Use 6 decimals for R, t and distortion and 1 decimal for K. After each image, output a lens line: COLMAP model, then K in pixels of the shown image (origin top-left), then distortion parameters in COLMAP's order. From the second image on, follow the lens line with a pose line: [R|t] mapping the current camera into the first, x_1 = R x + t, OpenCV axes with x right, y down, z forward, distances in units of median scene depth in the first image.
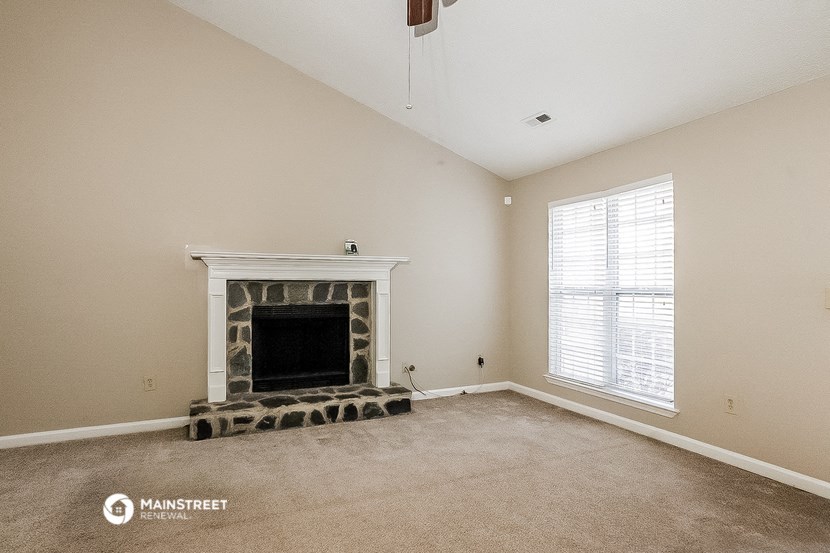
lens RADIAL K [[466.4, 0, 414.0], [0, 466.4, 279.2], [0, 0, 1]] dist [-0.005129, 0.008214]
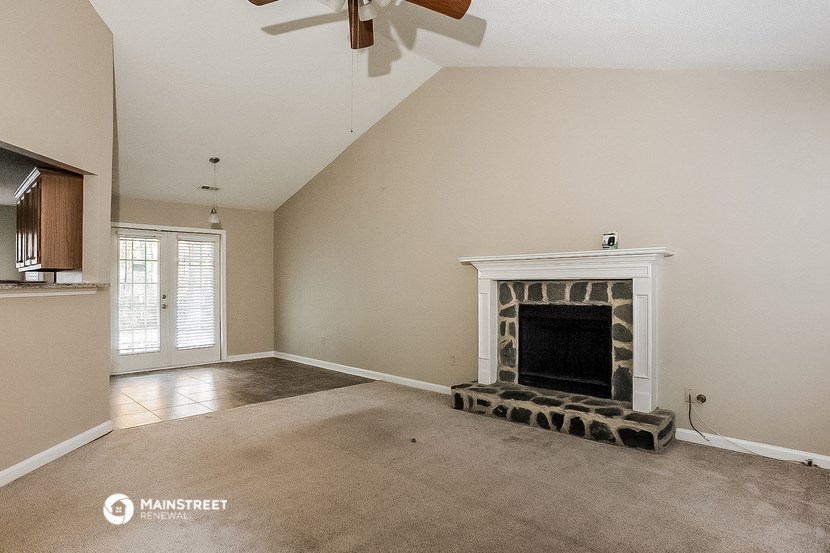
lens RADIAL K [[466.4, 0, 414.3], [0, 466.4, 280.1], [0, 0, 1]] dist [-0.005129, 0.008214]
pose [[0.373535, -0.015719, -0.927483, 0.571169], [0.017721, 0.999795, -0.009808, 0.008319], [0.927447, -0.012772, 0.373737, 0.374484]]
